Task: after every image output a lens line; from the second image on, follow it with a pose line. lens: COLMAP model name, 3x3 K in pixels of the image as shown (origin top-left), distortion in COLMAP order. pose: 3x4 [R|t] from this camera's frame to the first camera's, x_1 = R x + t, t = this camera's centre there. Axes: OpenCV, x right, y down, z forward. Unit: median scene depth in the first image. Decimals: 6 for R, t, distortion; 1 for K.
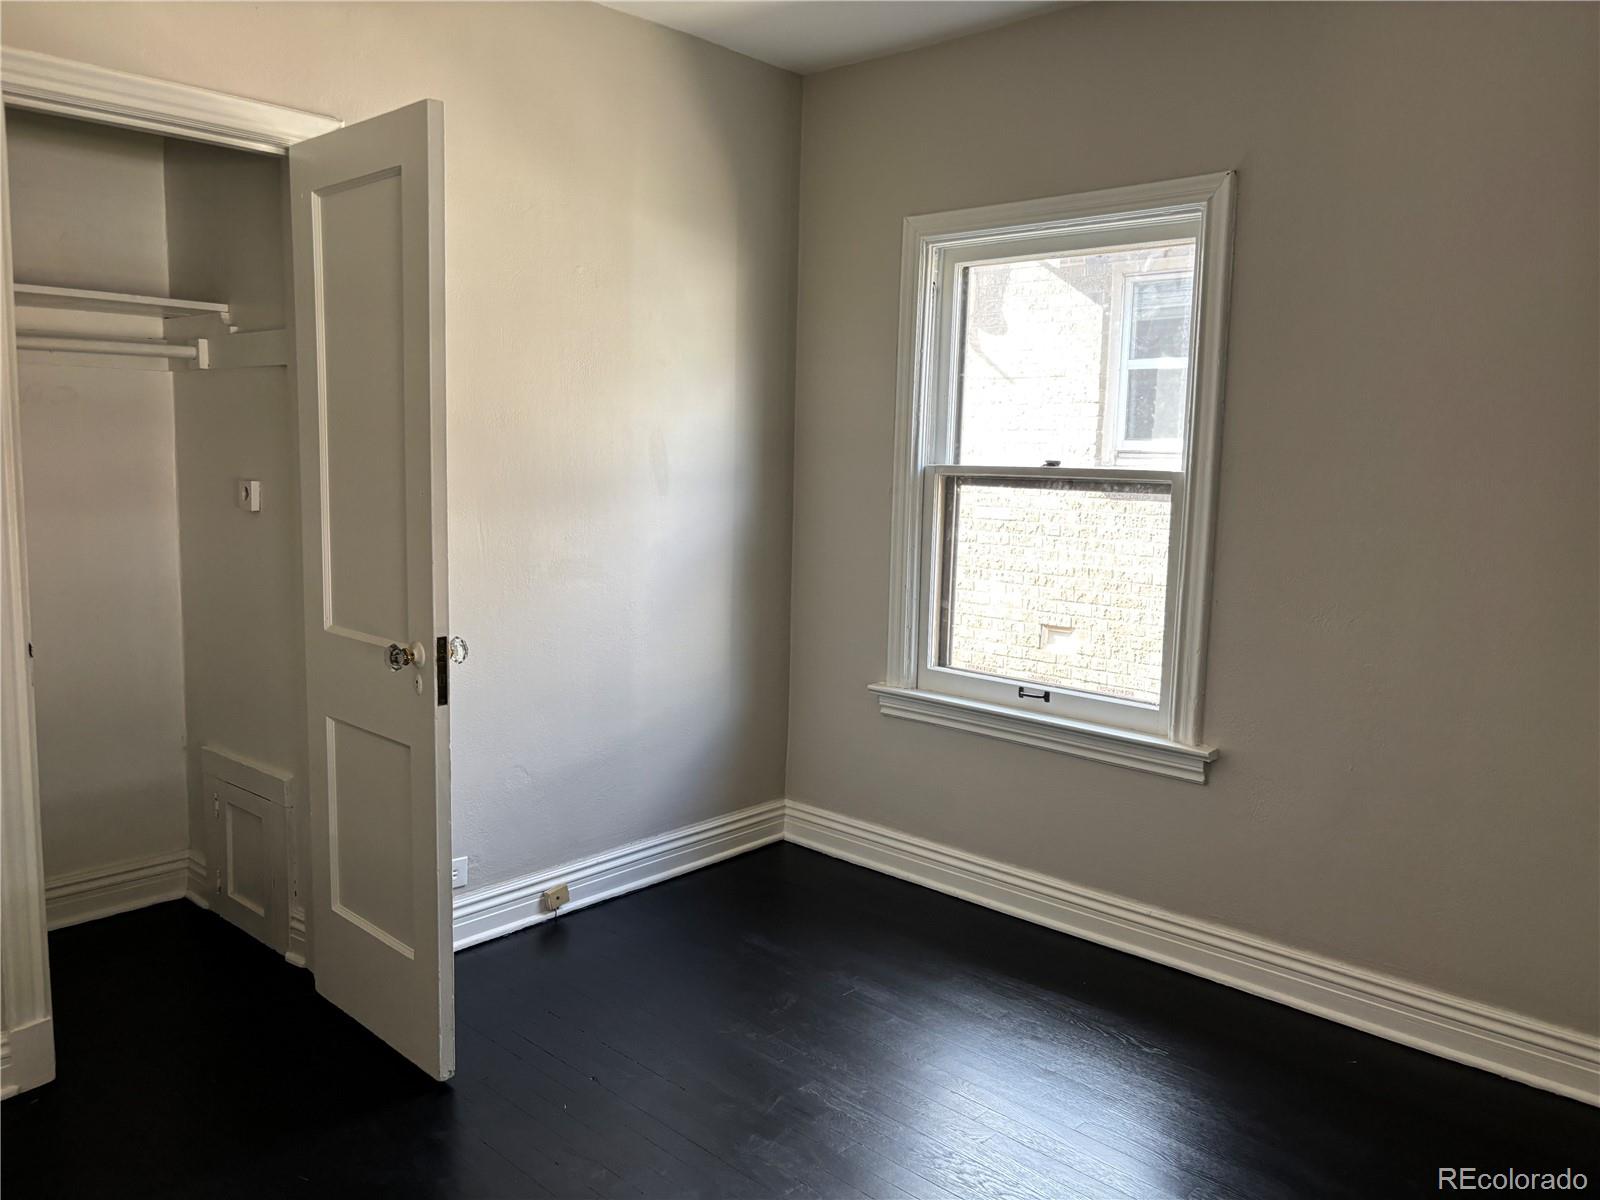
lens RADIAL K [[1209.1, 0, 798.3], [0, 1209.1, 593.4], [0, 0, 1]] dist [0.029766, -0.038256]
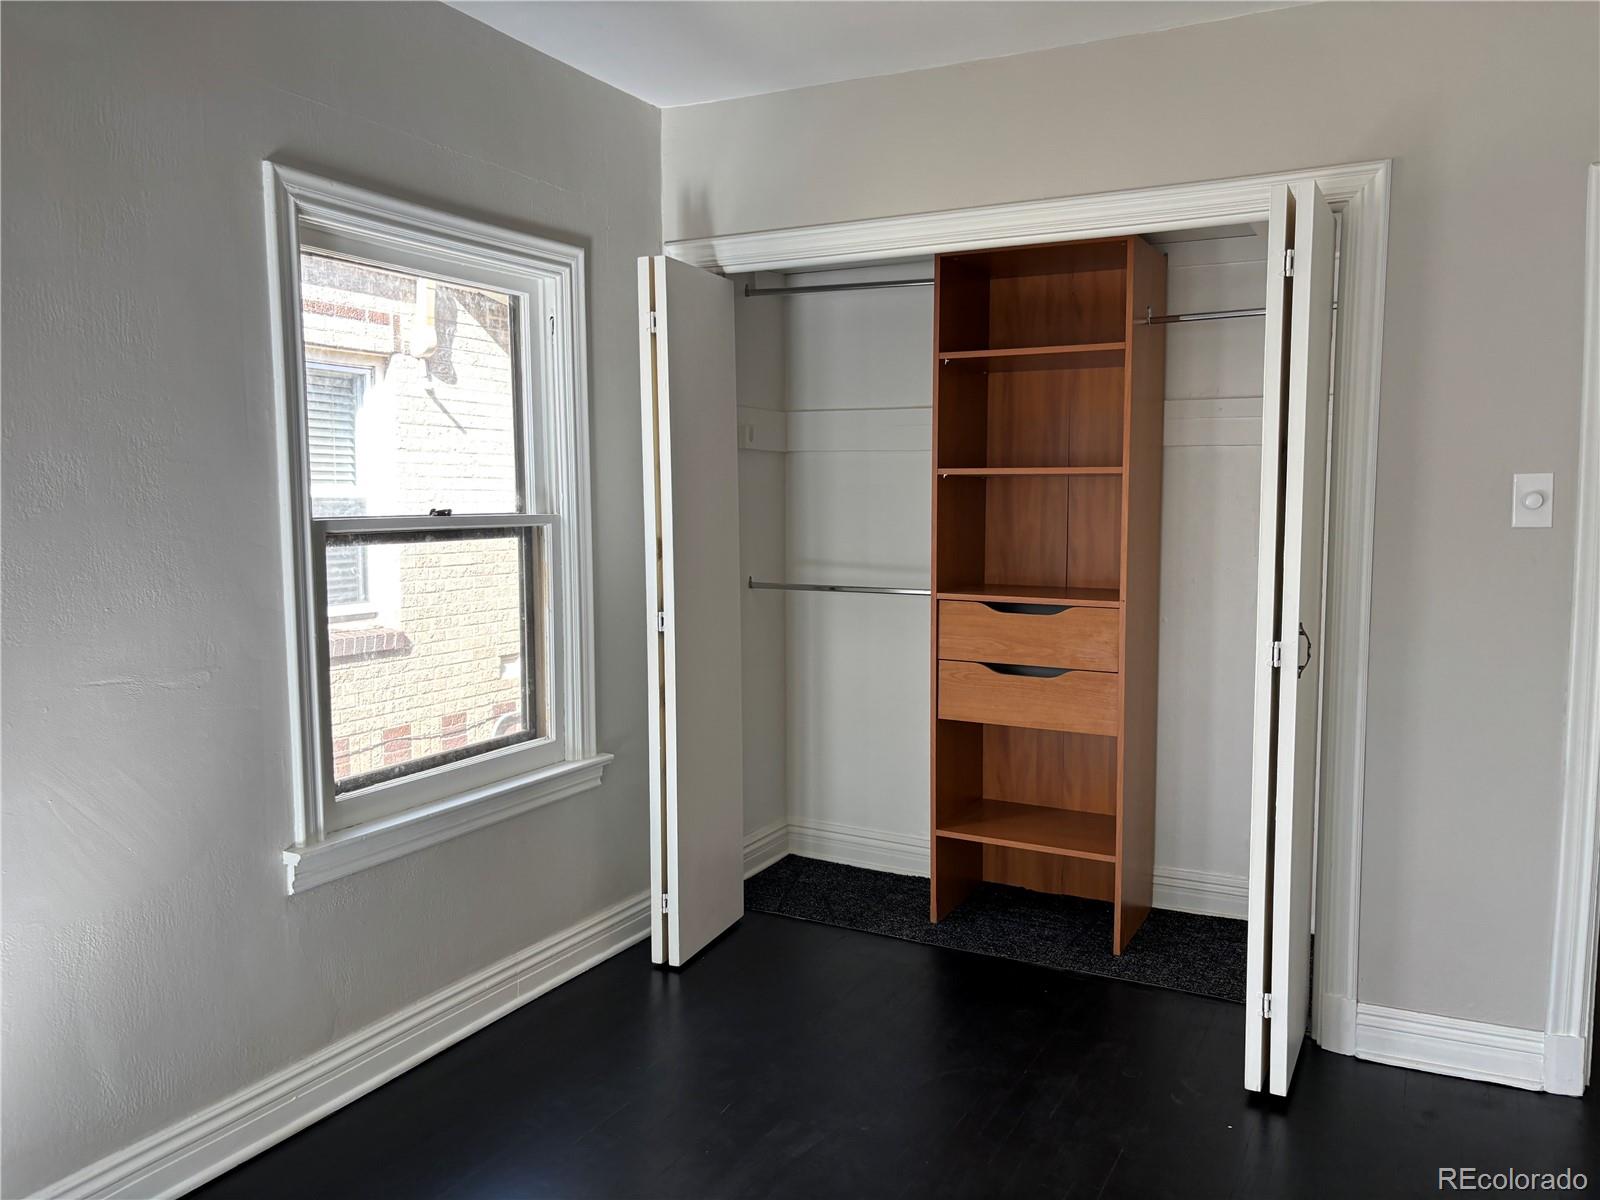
lens RADIAL K [[1209.1, 0, 799.7], [0, 1209.1, 607.9], [0, 0, 1]] dist [0.029766, -0.038256]
pose [[-0.280834, -0.096938, 0.954848, -0.896541], [0.119023, 0.983688, 0.134872, -0.130255], [-0.952348, 0.151526, -0.264715, 1.011884]]
